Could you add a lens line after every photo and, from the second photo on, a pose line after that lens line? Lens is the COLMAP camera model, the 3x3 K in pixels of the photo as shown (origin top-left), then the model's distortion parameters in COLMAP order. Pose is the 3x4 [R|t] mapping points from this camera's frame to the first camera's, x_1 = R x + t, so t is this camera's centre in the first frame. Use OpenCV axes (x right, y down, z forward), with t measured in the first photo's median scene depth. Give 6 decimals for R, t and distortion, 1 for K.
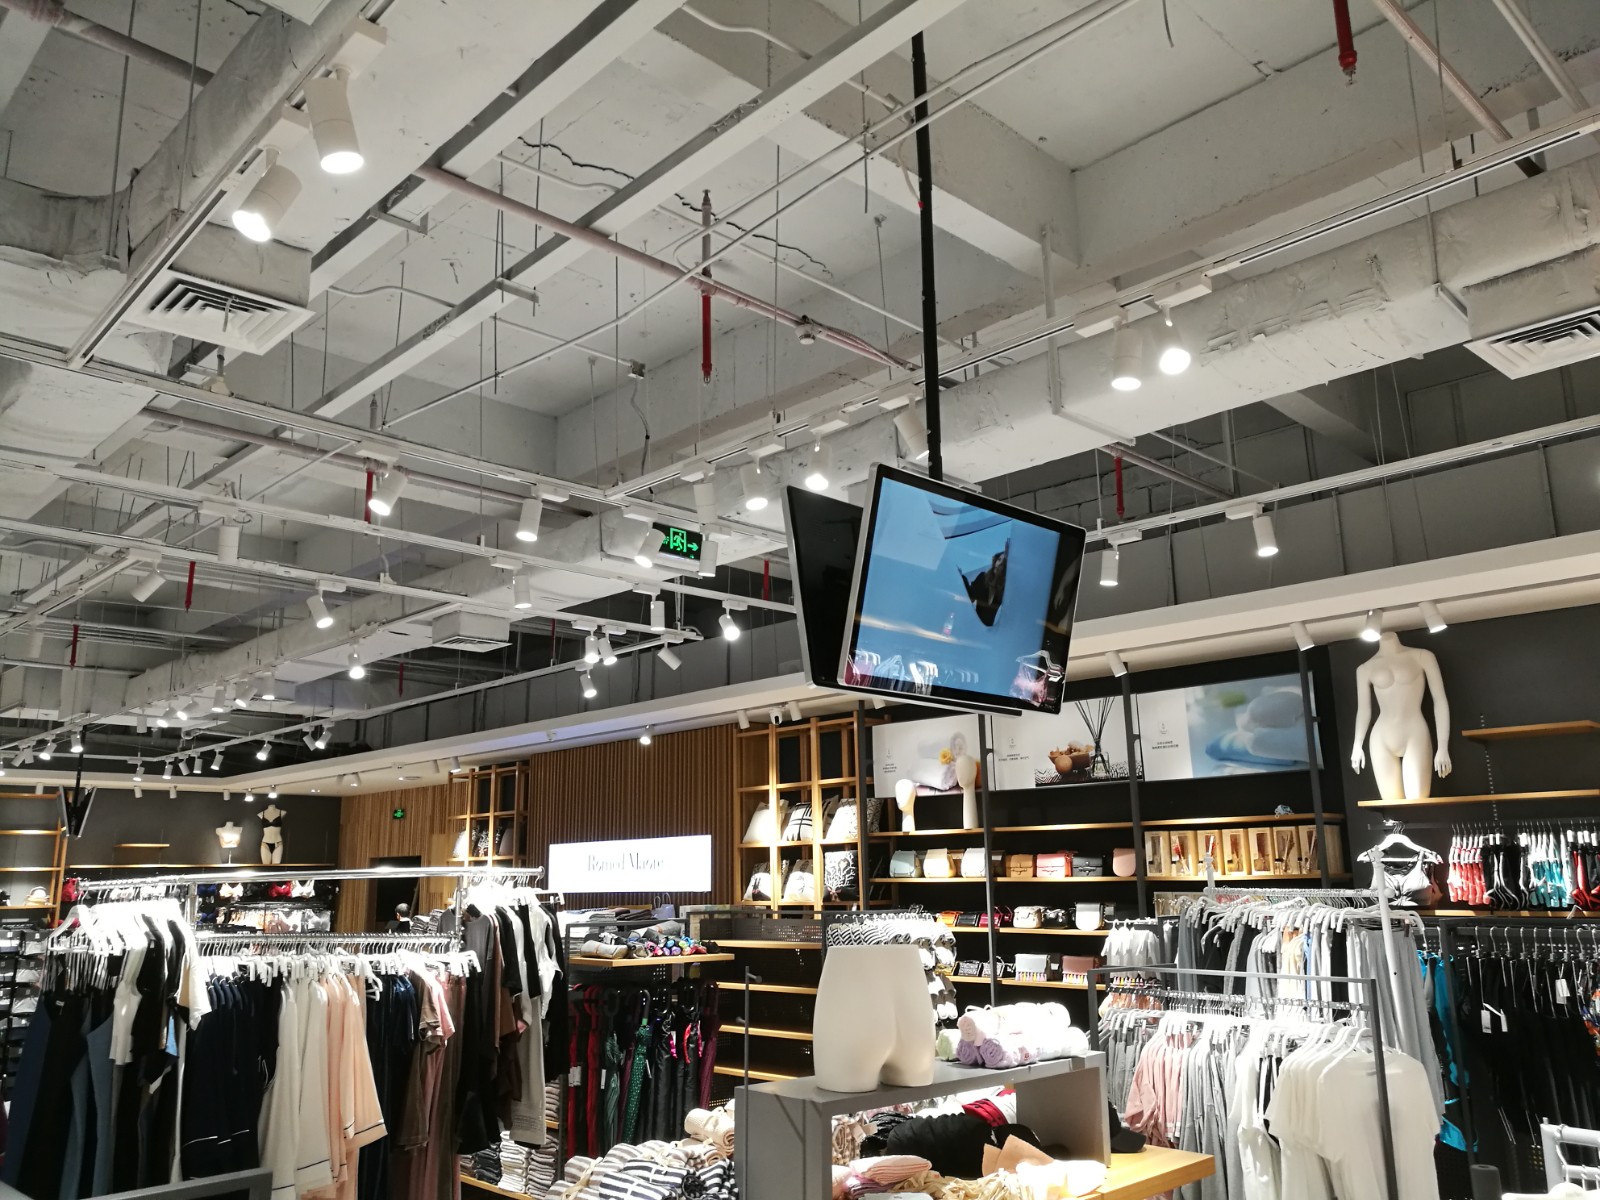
lens RADIAL K [[1251.8, 0, 800.9], [0, 1251.8, 601.5], [0, 0, 1]] dist [0.001702, -0.001079]
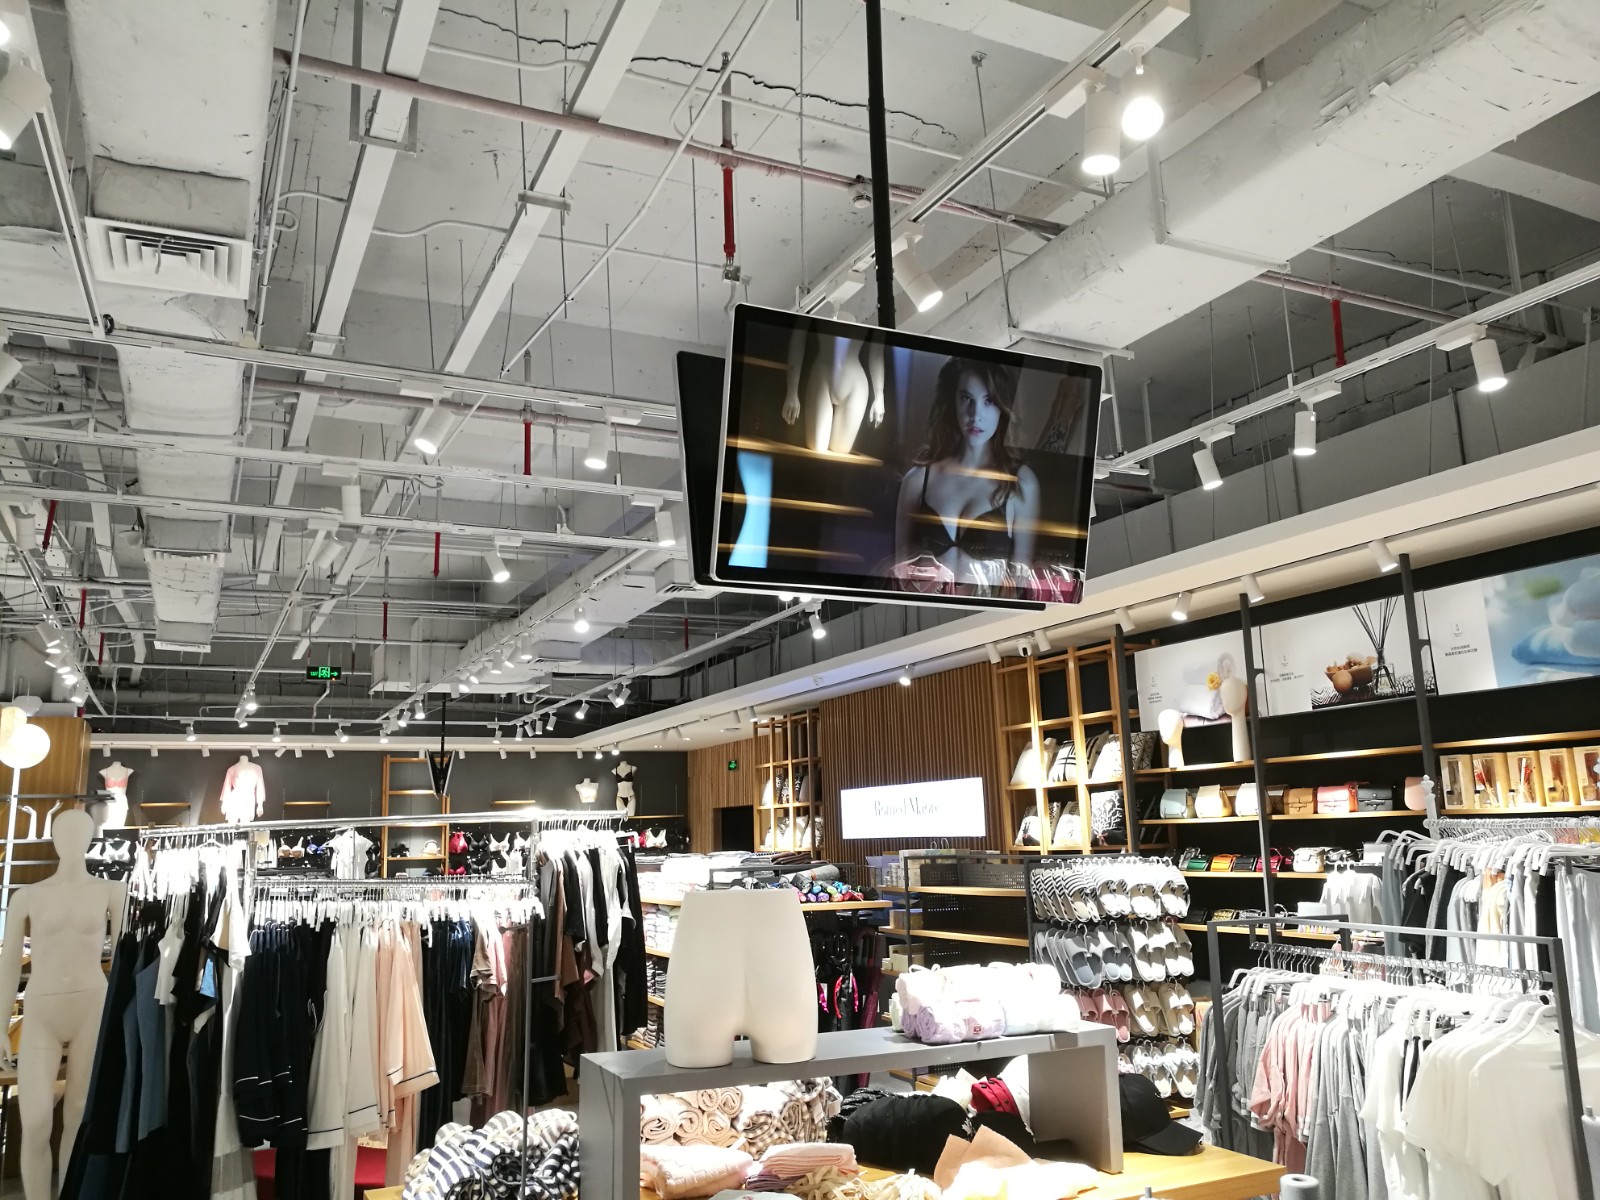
lens RADIAL K [[1251.8, 0, 797.0], [0, 1251.8, 602.8], [0, 0, 1]] dist [0.001702, -0.001079]
pose [[0.947866, -0.070261, -0.310828, 0.193658], [0.082681, 0.996212, 0.026946, 0.036545], [0.307757, -0.051240, 0.950084, 0.130248]]
